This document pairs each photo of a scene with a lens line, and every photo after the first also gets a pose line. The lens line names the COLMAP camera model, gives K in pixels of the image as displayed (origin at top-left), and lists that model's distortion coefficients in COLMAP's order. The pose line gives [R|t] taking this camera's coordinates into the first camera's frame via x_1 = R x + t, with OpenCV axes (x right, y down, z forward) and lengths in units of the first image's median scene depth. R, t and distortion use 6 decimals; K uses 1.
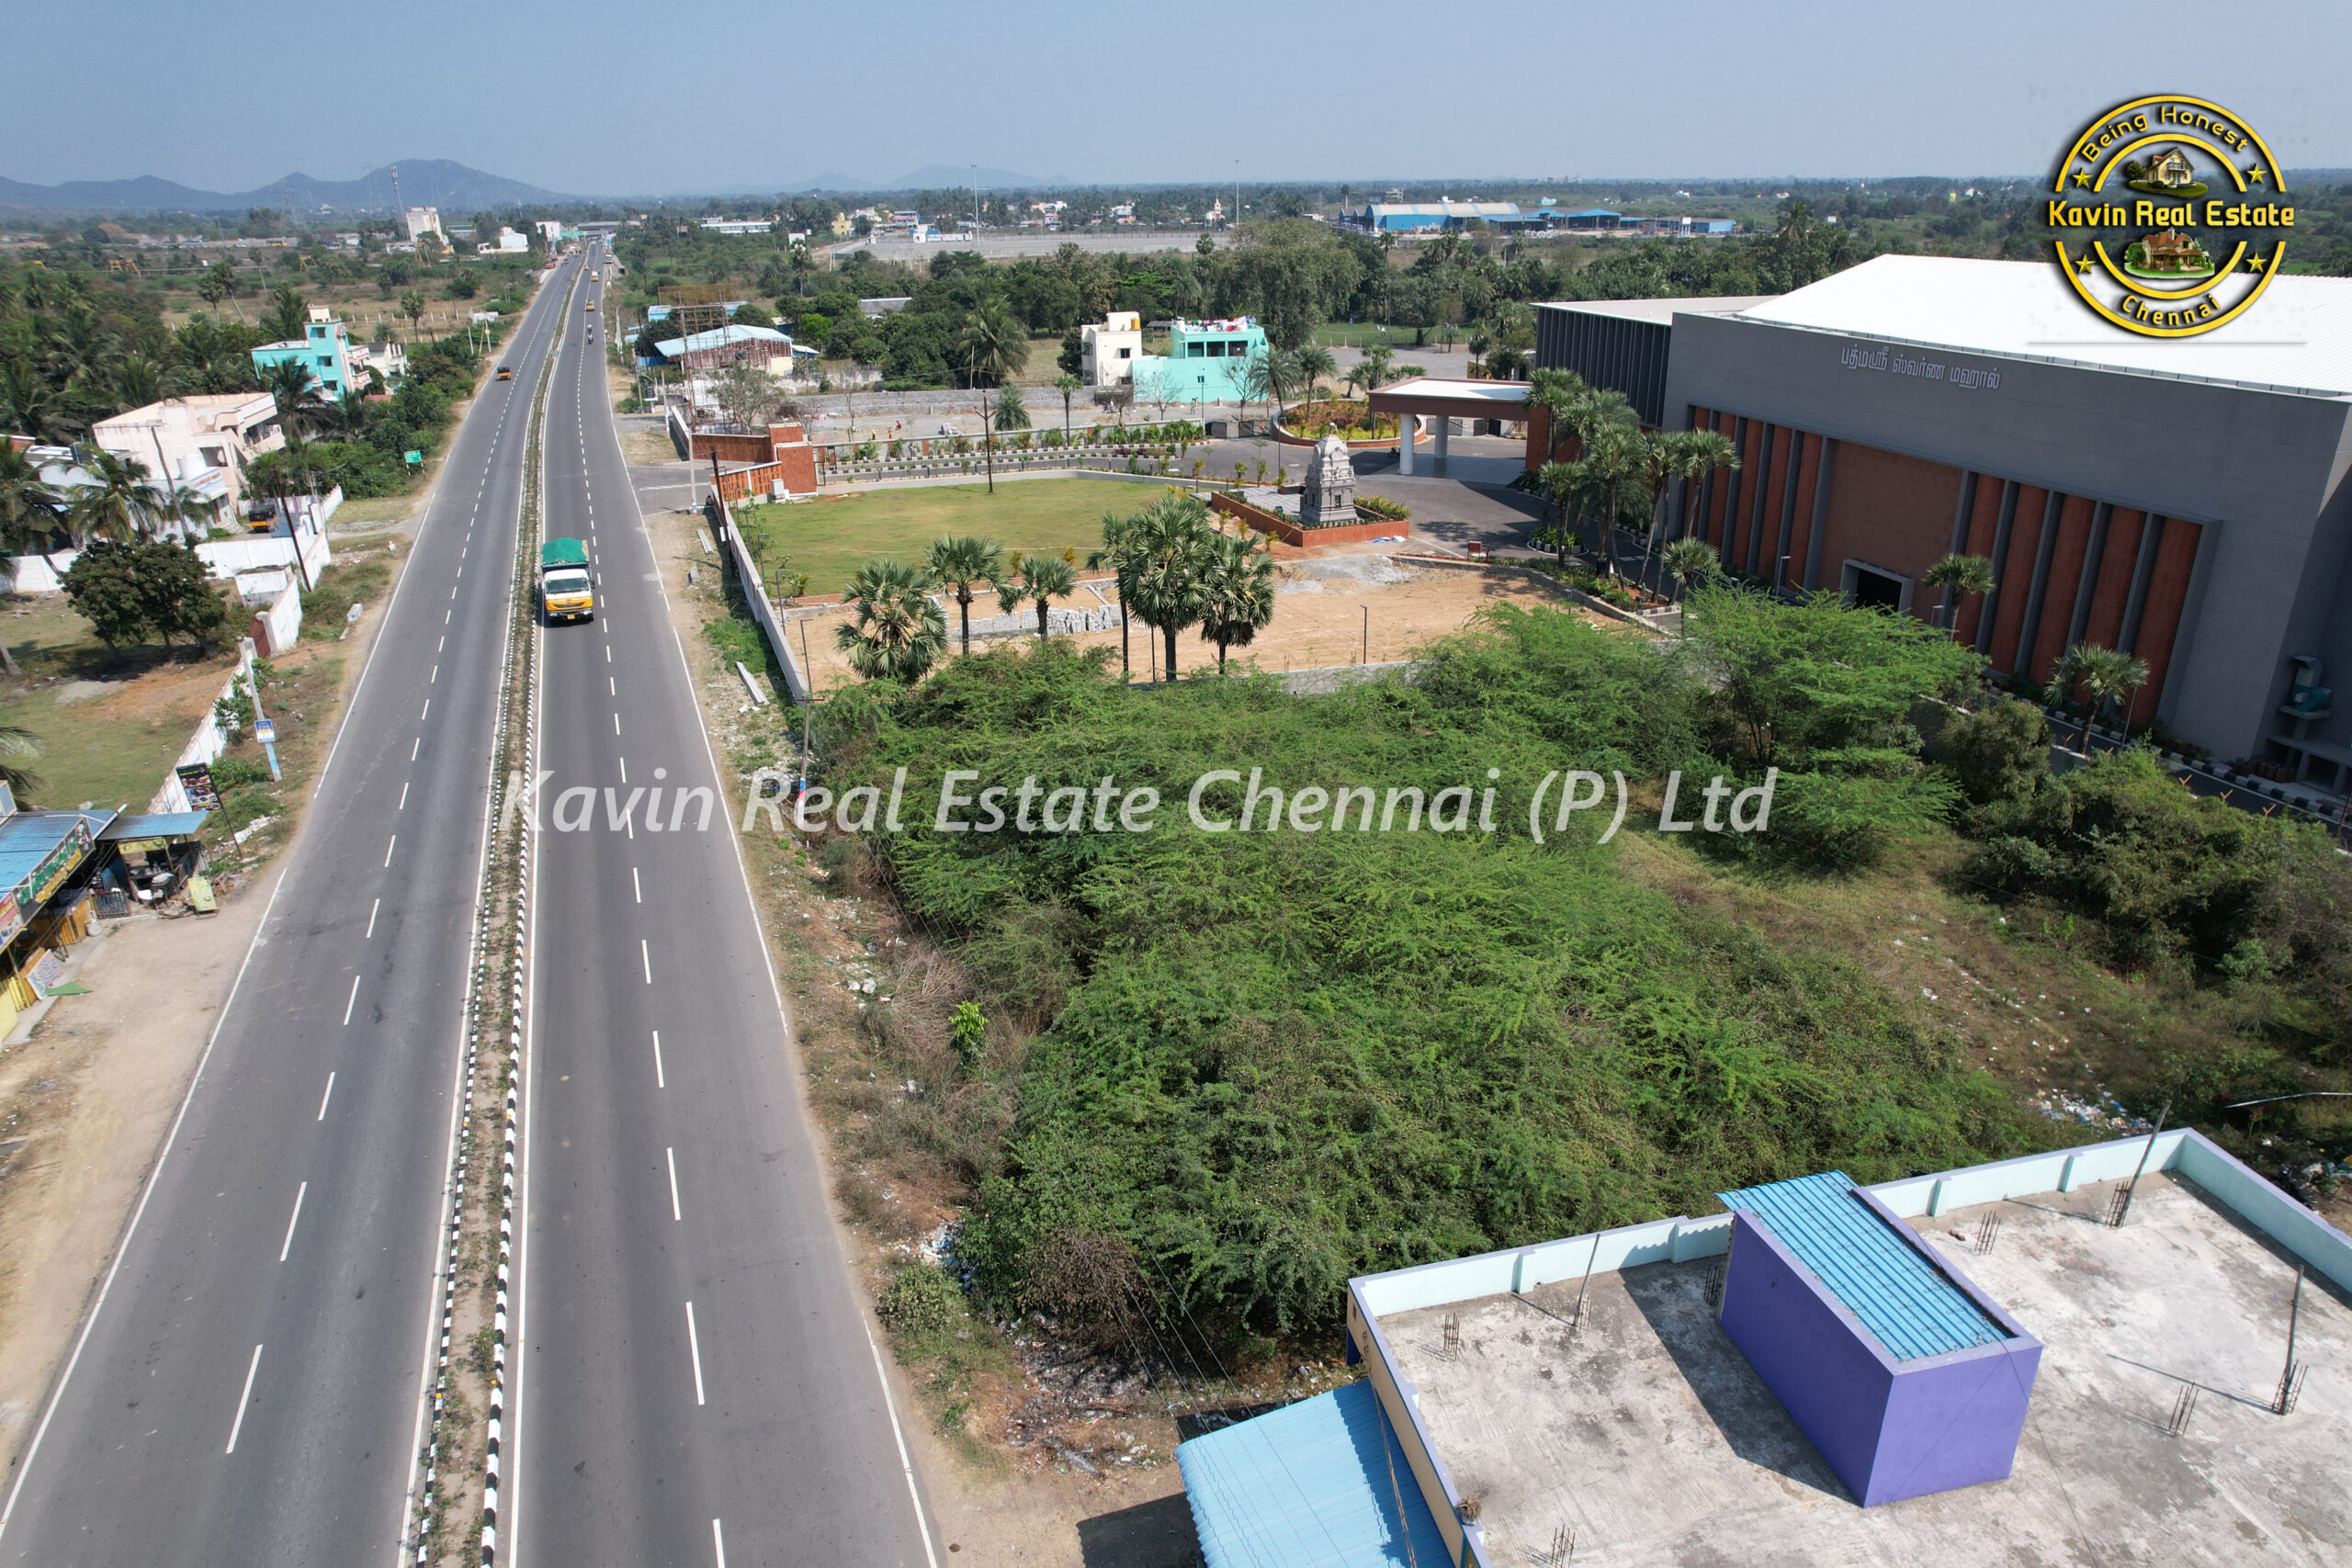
lens RADIAL K [[1427.9, 0, 1188.1], [0, 1427.9, 778.9], [0, 0, 1]] dist [-0.071331, 0.051271]
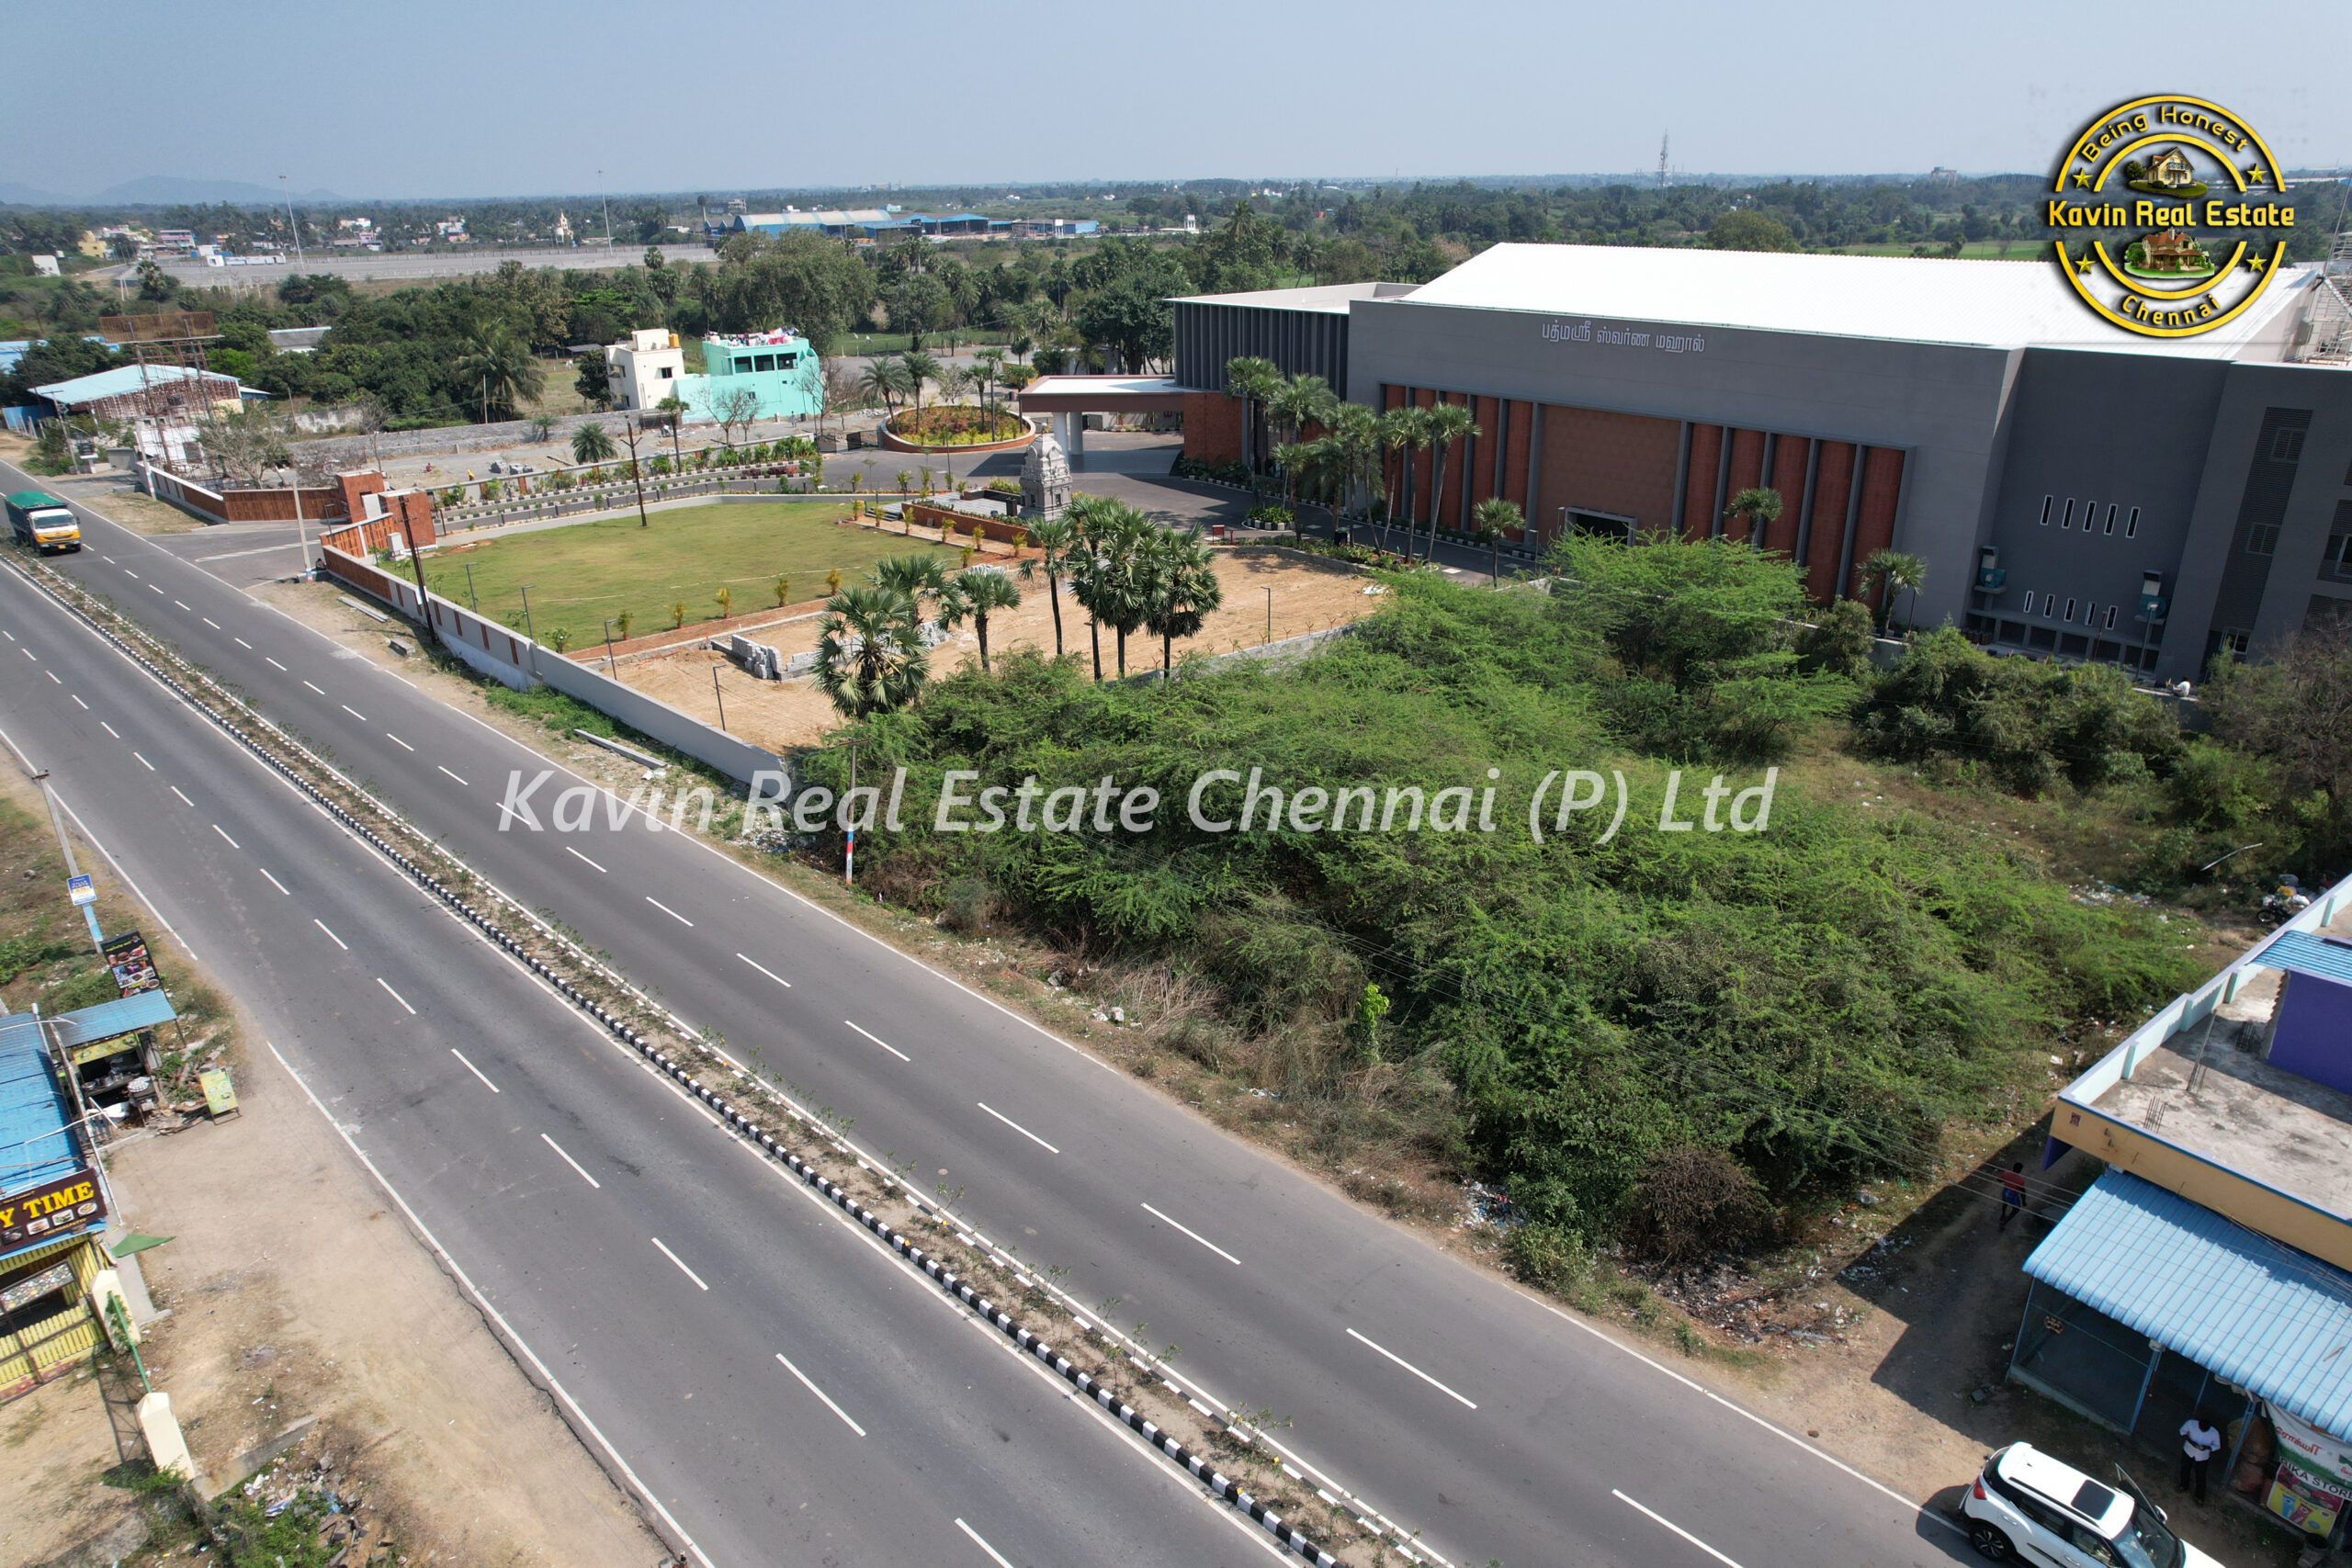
lens RADIAL K [[1427.9, 0, 1188.1], [0, 1427.9, 778.9], [0, 0, 1]] dist [-0.071331, 0.051271]
pose [[0.919055, -0.152122, 0.363589, -0.193712], [0.153625, 0.987814, 0.024970, -0.010366], [-0.362957, 0.032908, 0.931225, 0.032911]]
